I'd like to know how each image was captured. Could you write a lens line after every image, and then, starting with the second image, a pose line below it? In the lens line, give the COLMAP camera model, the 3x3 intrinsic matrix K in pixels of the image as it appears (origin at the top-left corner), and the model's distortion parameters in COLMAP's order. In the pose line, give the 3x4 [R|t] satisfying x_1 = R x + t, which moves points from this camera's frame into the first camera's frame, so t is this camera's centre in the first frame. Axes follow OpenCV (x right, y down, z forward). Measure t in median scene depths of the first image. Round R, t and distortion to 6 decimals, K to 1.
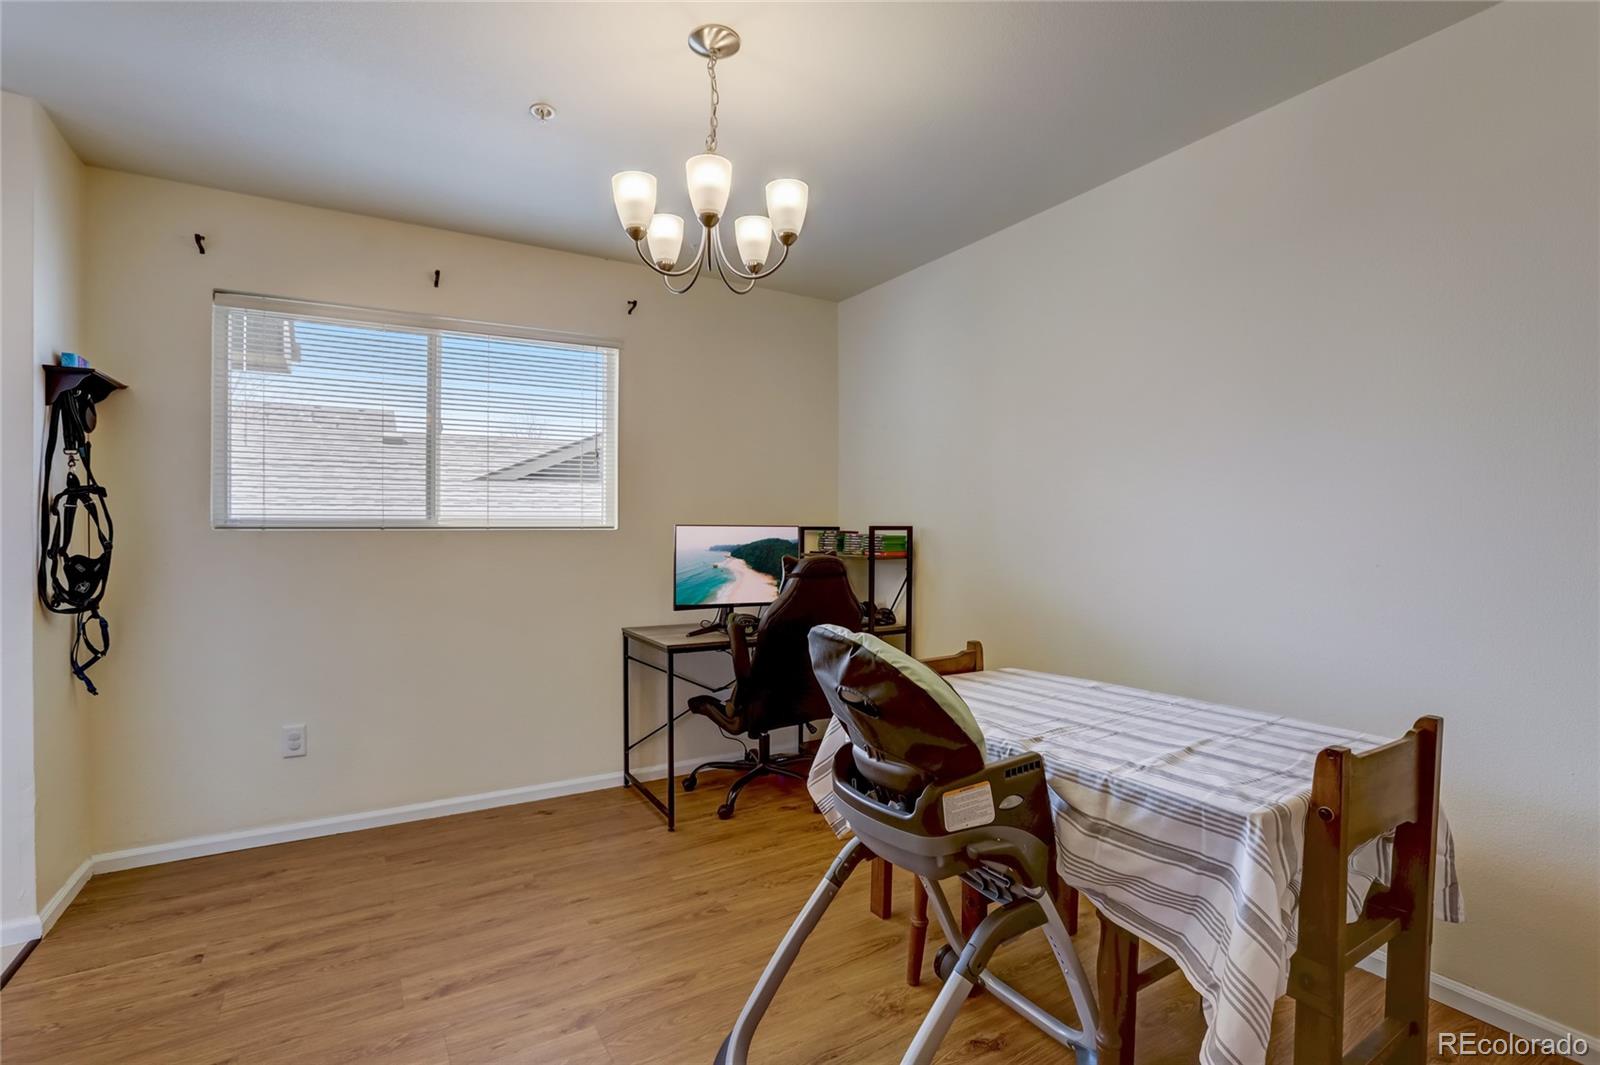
lens RADIAL K [[742.5, 0, 812.9], [0, 742.5, 525.5], [0, 0, 1]] dist [-0.053519, 0.012704]
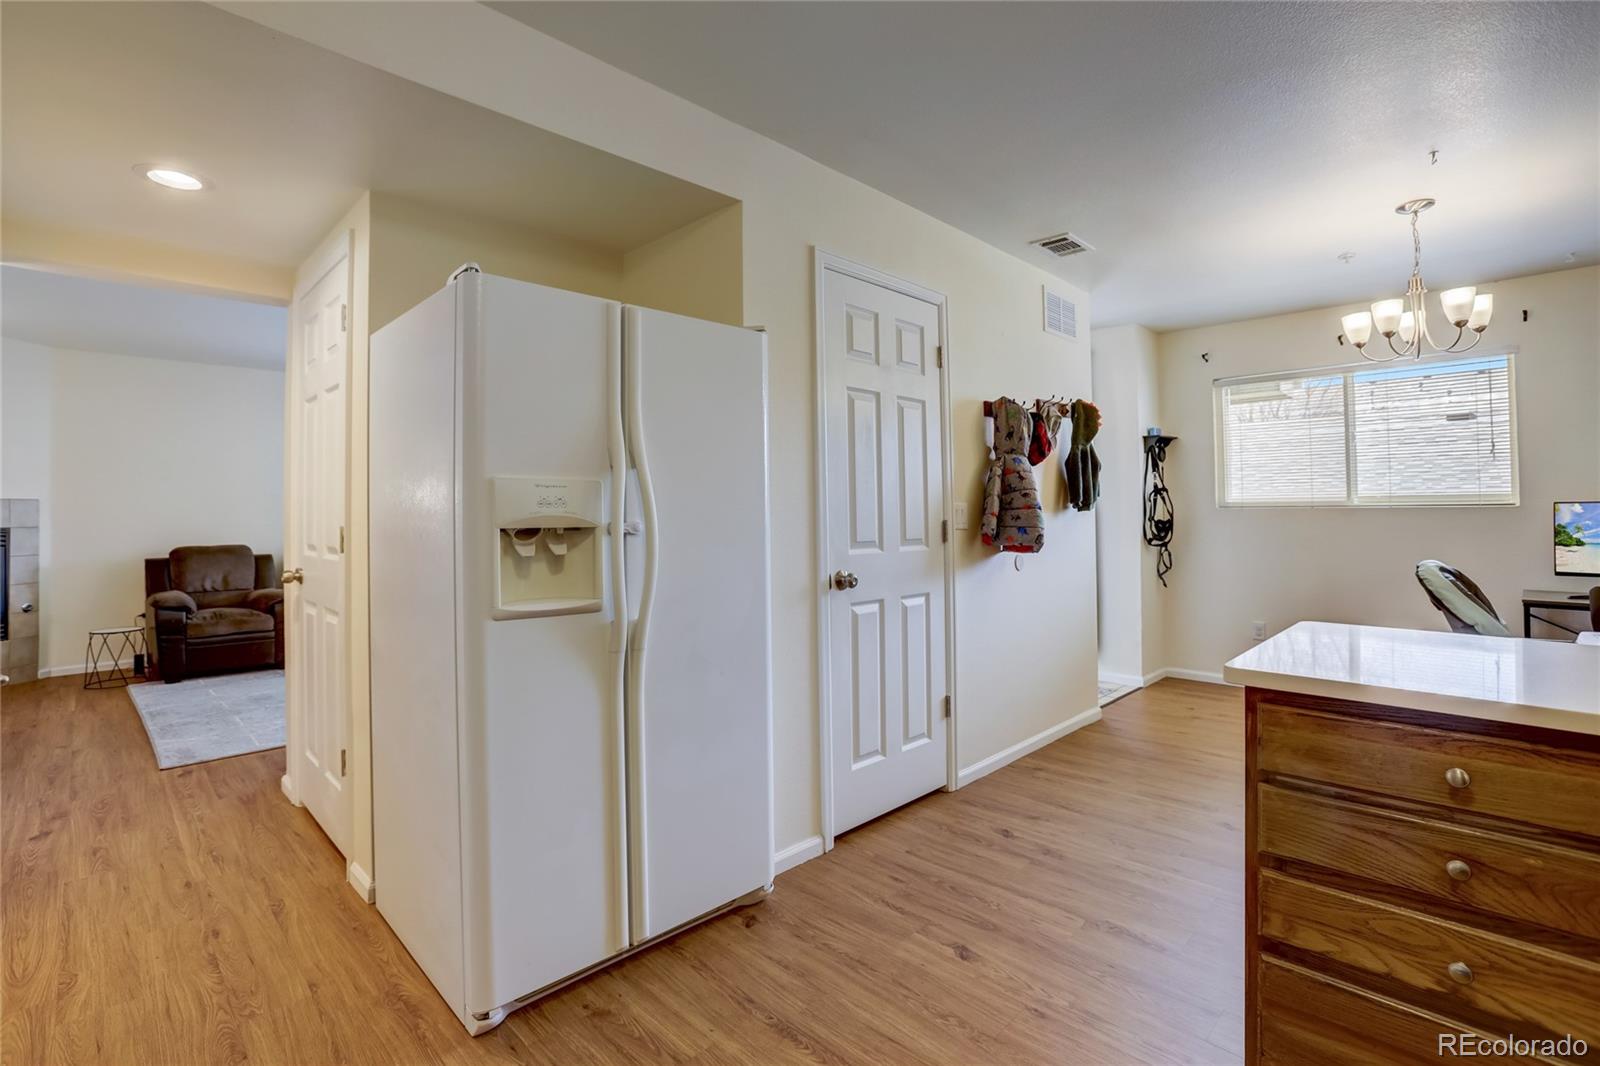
lens RADIAL K [[735.2, 0, 800.9], [0, 735.2, 508.7], [0, 0, 1]] dist [-0.016072, 0.000899]
pose [[0.230136, -0.002509, -0.973155, 0.809342], [0.014303, 0.999897, 0.000804, -0.009501], [0.973053, -0.014104, 0.230148, -0.519431]]
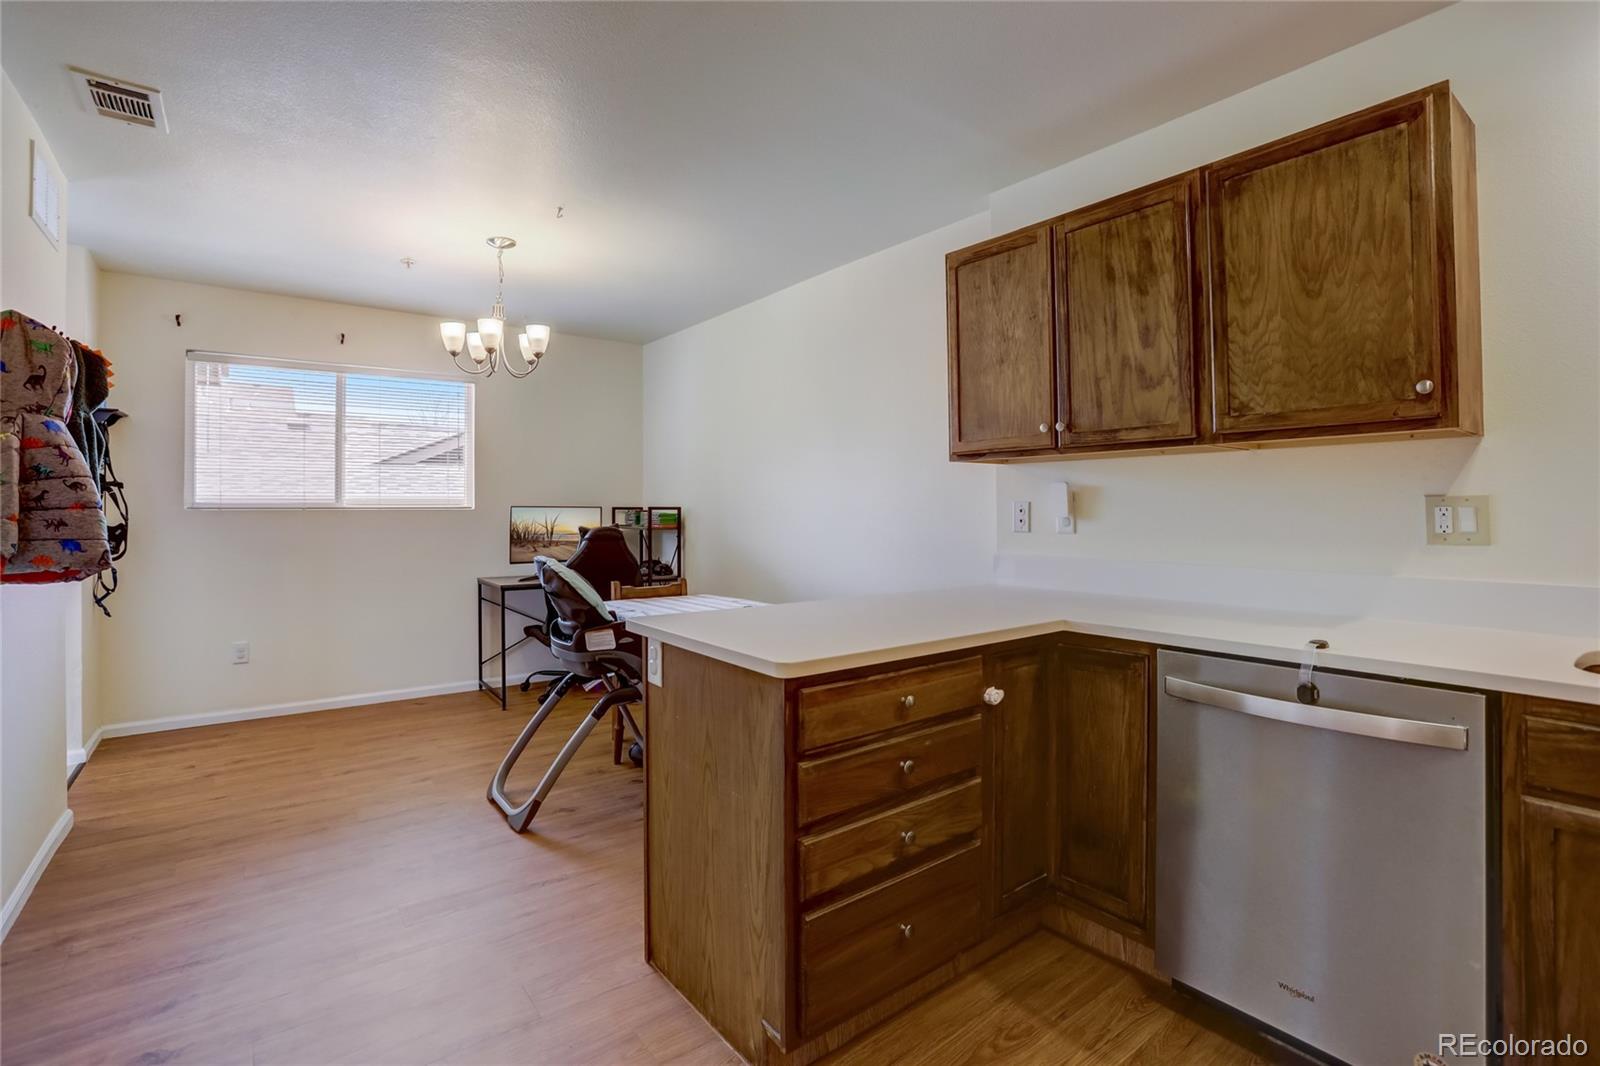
lens RADIAL K [[742.5, 0, 805.5], [0, 742.5, 502.5], [0, 0, 1]] dist [-0.053519, 0.012704]
pose [[0.995241, 0.001794, 0.097426, 0.323932], [-0.001741, 0.999998, -0.000635, -0.010264], [-0.097427, 0.000462, 0.995243, -0.653403]]
